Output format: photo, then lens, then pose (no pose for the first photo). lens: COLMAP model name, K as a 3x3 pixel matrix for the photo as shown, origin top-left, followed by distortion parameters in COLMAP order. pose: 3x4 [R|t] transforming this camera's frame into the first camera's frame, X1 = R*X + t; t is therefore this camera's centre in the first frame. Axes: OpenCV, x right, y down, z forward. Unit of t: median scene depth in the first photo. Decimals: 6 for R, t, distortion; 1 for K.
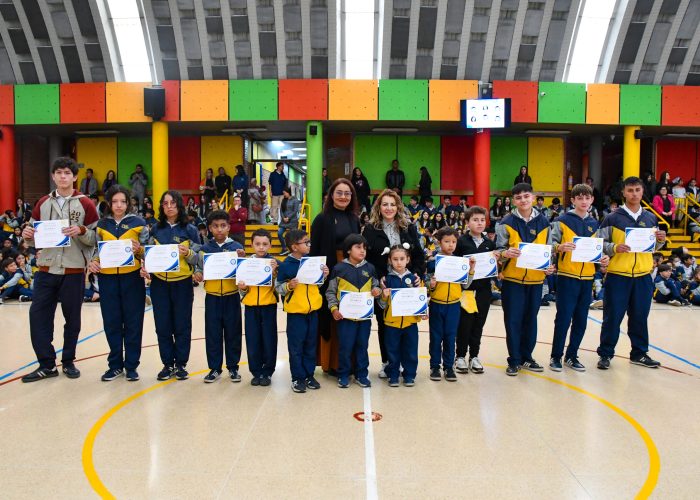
lens RADIAL K [[590.3, 0, 350.0], [0, 590.3, 250.0], [0, 0, 1]] dist [-0.154643, 0.117407]
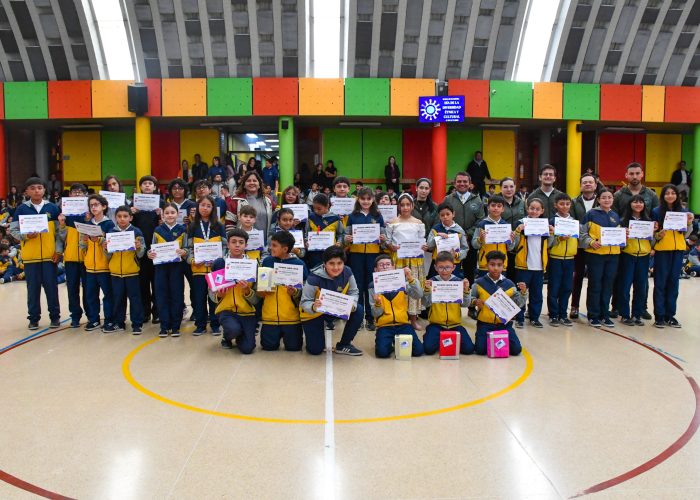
lens RADIAL K [[590.3, 0, 350.0], [0, 590.3, 250.0], [0, 0, 1]] dist [-0.154643, 0.117407]
pose [[0.998803, -0.008701, 0.048130, 0.004025], [0.007698, 0.999750, 0.020992, 0.007068], [-0.048300, -0.020597, 0.998620, -0.100407]]
